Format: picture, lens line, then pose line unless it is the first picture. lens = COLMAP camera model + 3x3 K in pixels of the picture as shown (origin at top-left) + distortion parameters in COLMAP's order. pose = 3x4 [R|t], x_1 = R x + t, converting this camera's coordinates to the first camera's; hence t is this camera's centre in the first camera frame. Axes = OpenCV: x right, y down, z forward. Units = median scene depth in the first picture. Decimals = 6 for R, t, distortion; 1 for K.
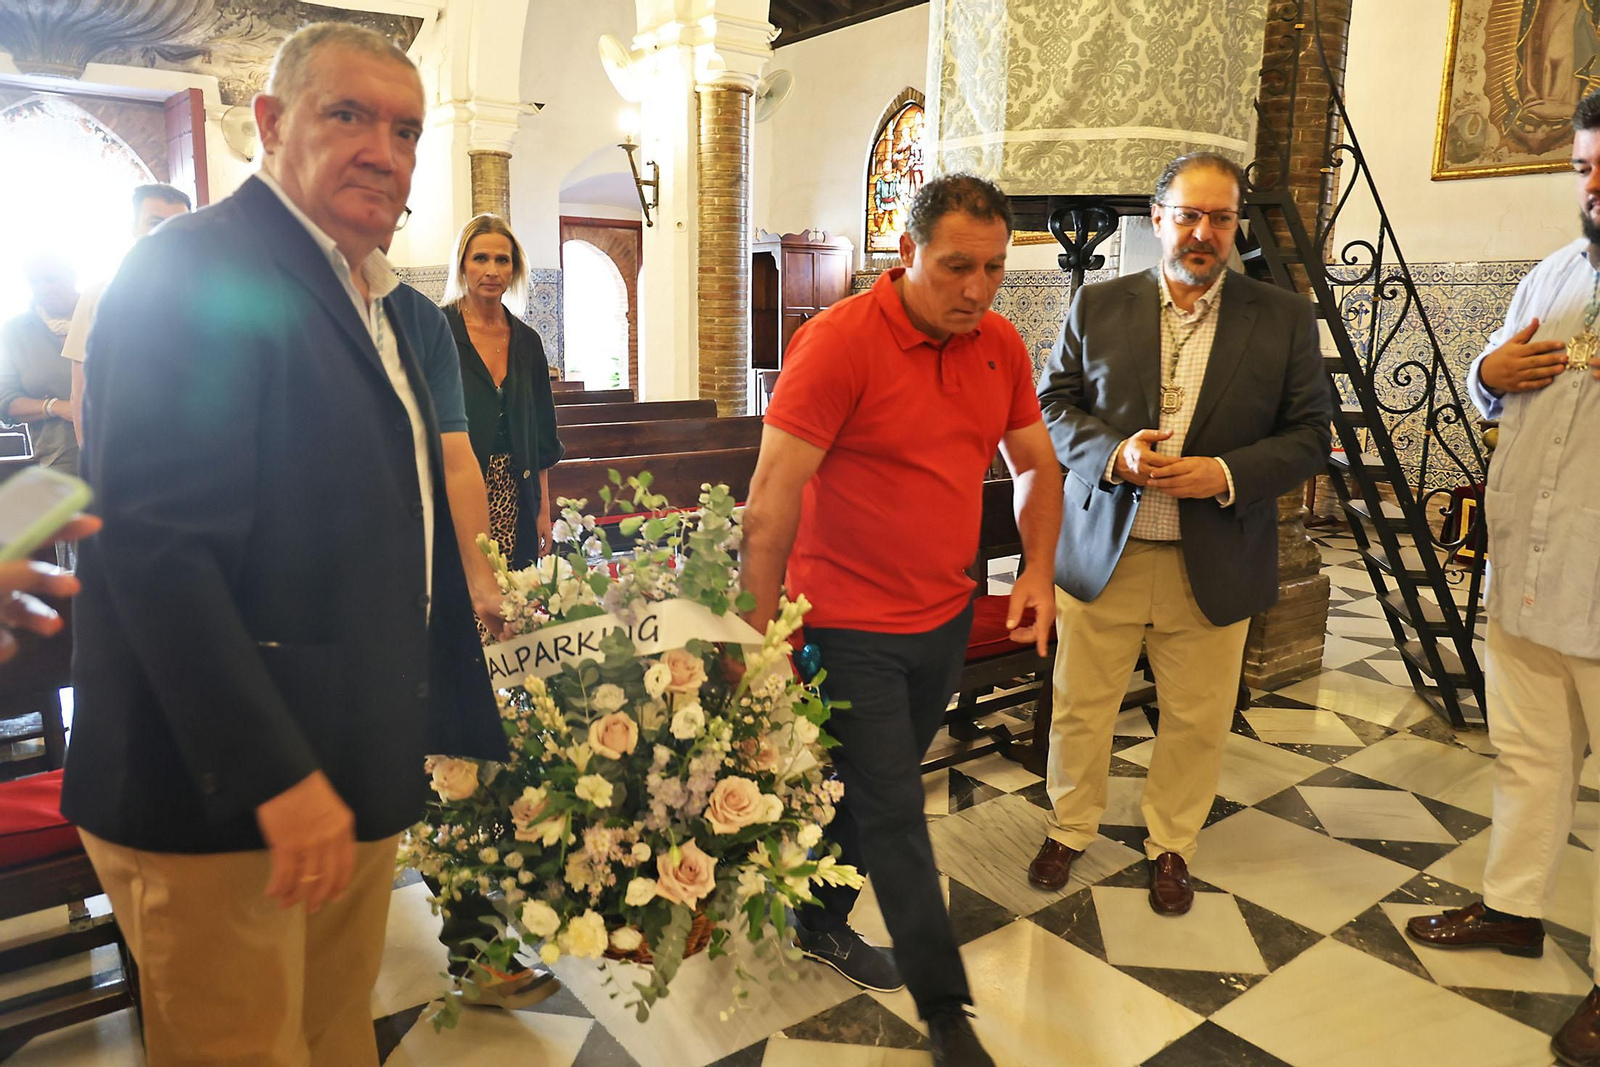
lens RADIAL K [[1099.6, 0, 803.6], [0, 1099.6, 552.6], [0, 0, 1]] dist [-0.096487, 0.066370]
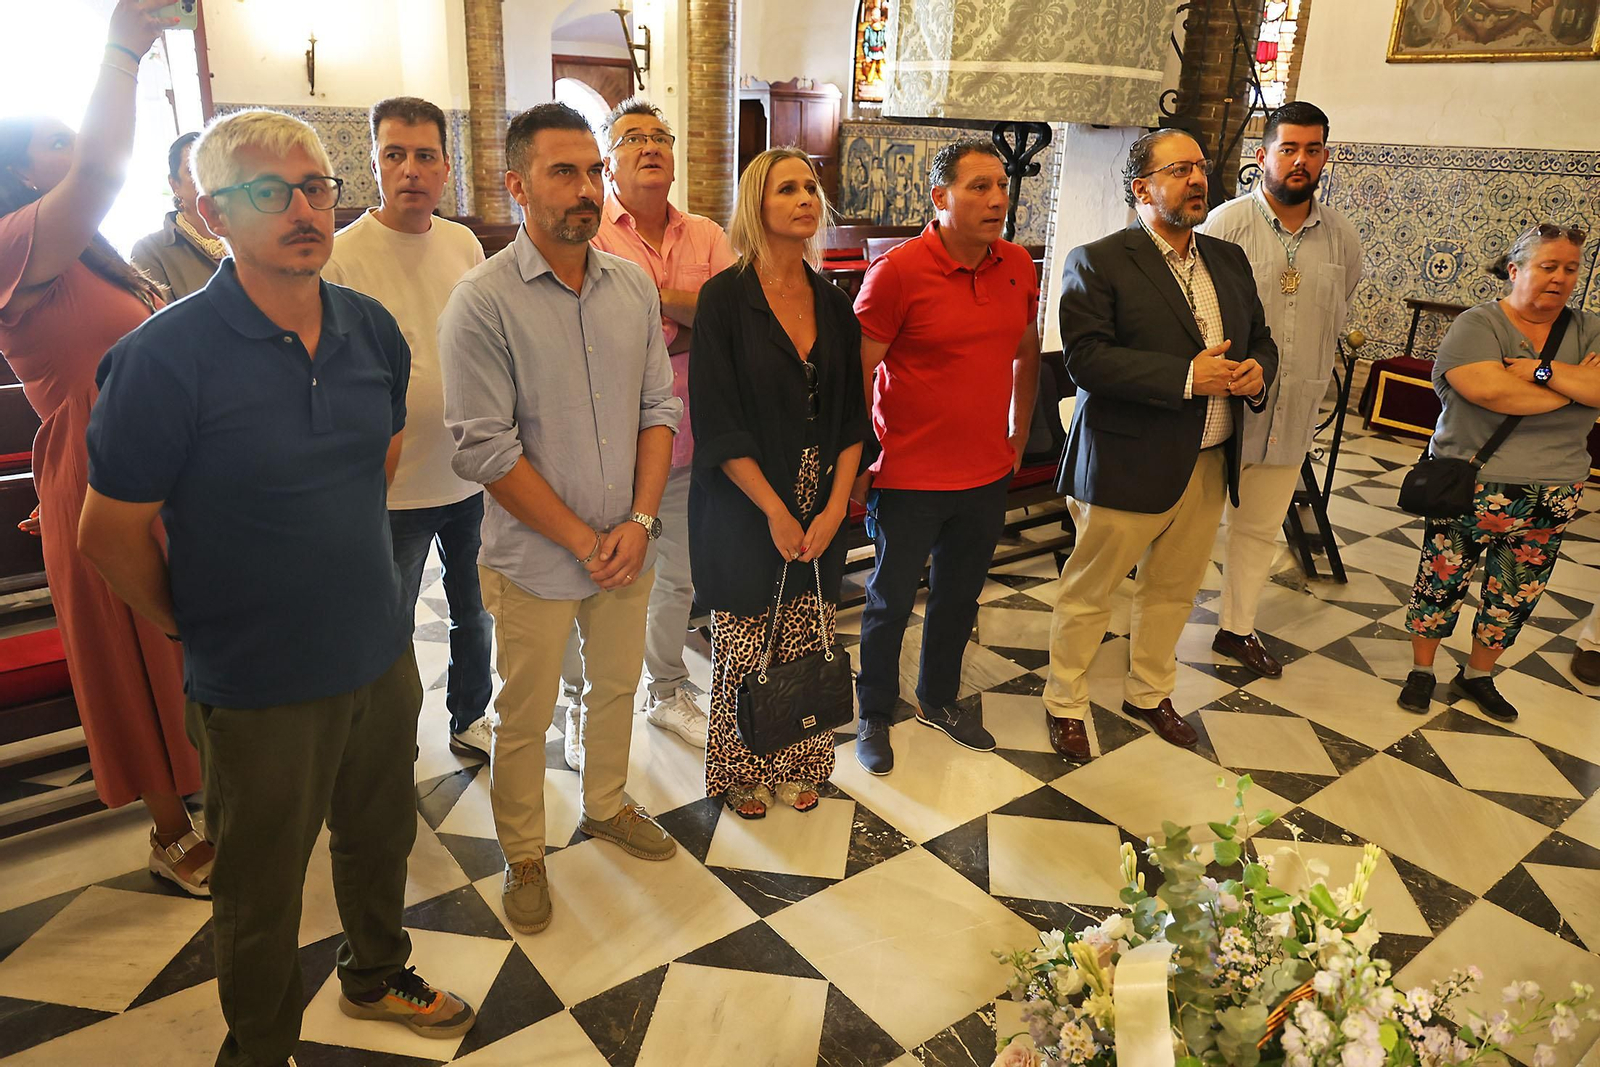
lens RADIAL K [[1099.6, 0, 803.6], [0, 1099.6, 552.6], [0, 0, 1]] dist [-0.096487, 0.066370]
pose [[0.999765, 0.018884, 0.010611, 0.025267], [-0.020295, 0.987829, 0.154217, -0.042745], [-0.007569, -0.154396, 0.987980, -0.205004]]
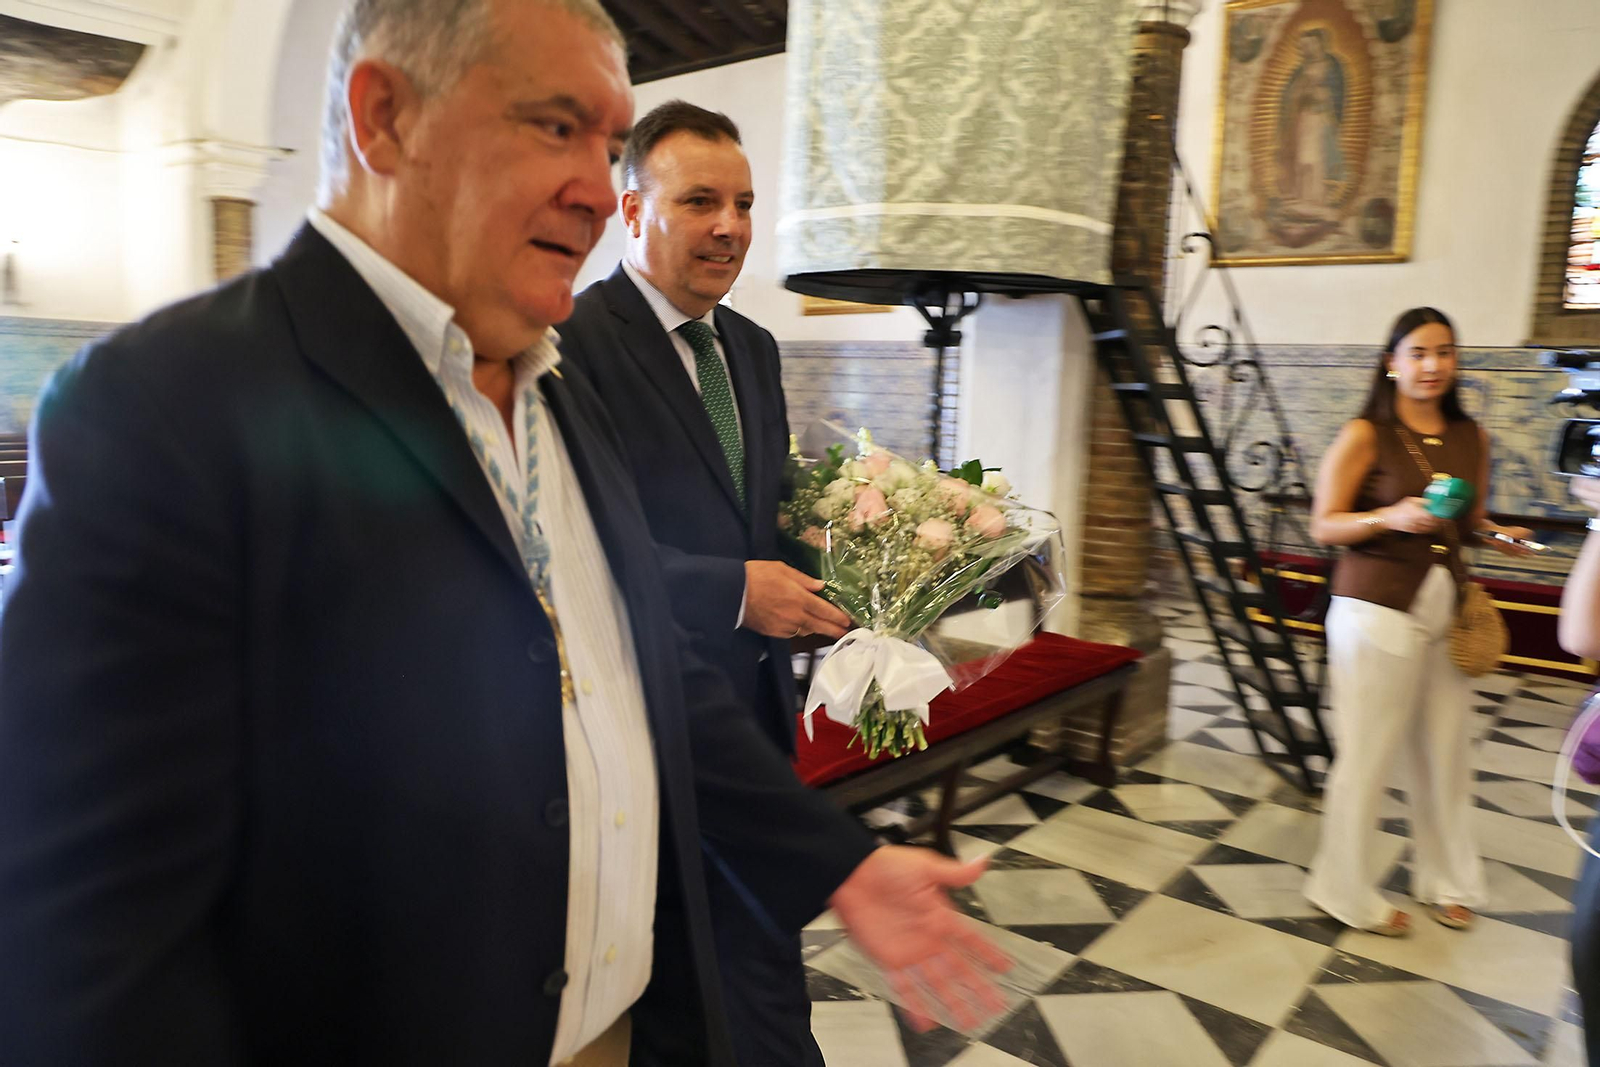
lens RADIAL K [[1124.0, 0, 799.4], [0, 1124.0, 559.1], [0, 0, 1]] dist [-0.110909, 0.096506]
pose [[0.975269, -0.015875, 0.220448, -0.102806], [0.028430, 0.998142, -0.053893, -0.019731], [-0.219183, 0.058828, 0.973909, 0.064801]]
